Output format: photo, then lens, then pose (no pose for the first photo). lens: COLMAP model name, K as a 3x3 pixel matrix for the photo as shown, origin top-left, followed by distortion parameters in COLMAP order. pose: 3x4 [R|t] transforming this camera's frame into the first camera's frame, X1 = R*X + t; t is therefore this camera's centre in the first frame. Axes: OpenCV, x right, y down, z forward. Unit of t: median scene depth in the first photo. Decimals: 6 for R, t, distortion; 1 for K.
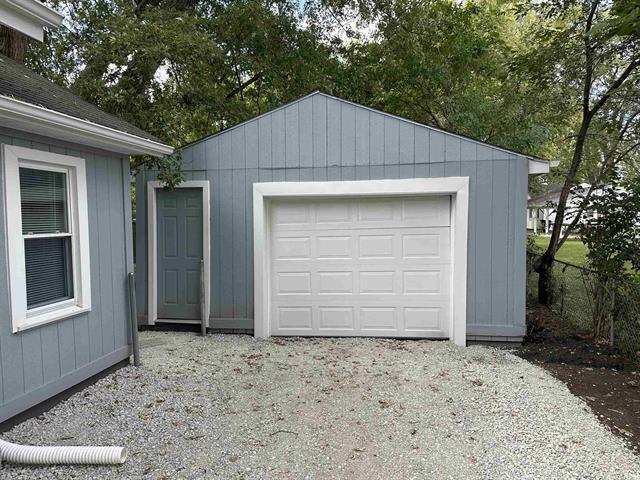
lens RADIAL K [[450.0, 0, 320.0], [0, 450.0, 240.0], [0, 0, 1]] dist [0.102638, -0.117257]
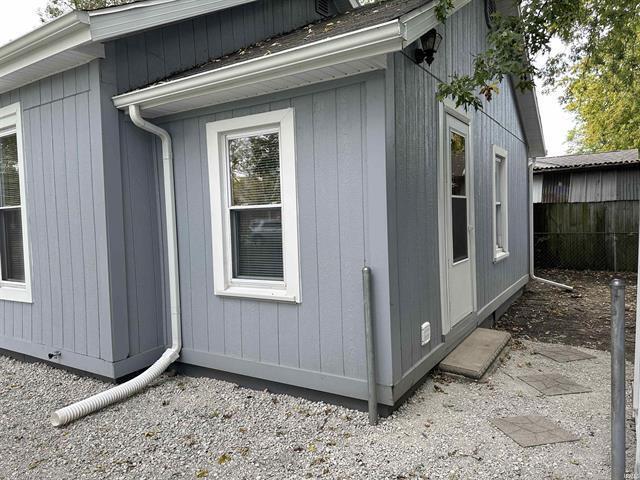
lens RADIAL K [[450.0, 0, 320.0], [0, 450.0, 240.0], [0, 0, 1]] dist [0.102638, -0.117257]
pose [[-0.415040, 0.058375, -0.907928, 0.188942], [0.000557, 0.997956, 0.063909, -0.001537], [0.909803, 0.026019, -0.414224, 1.446387]]
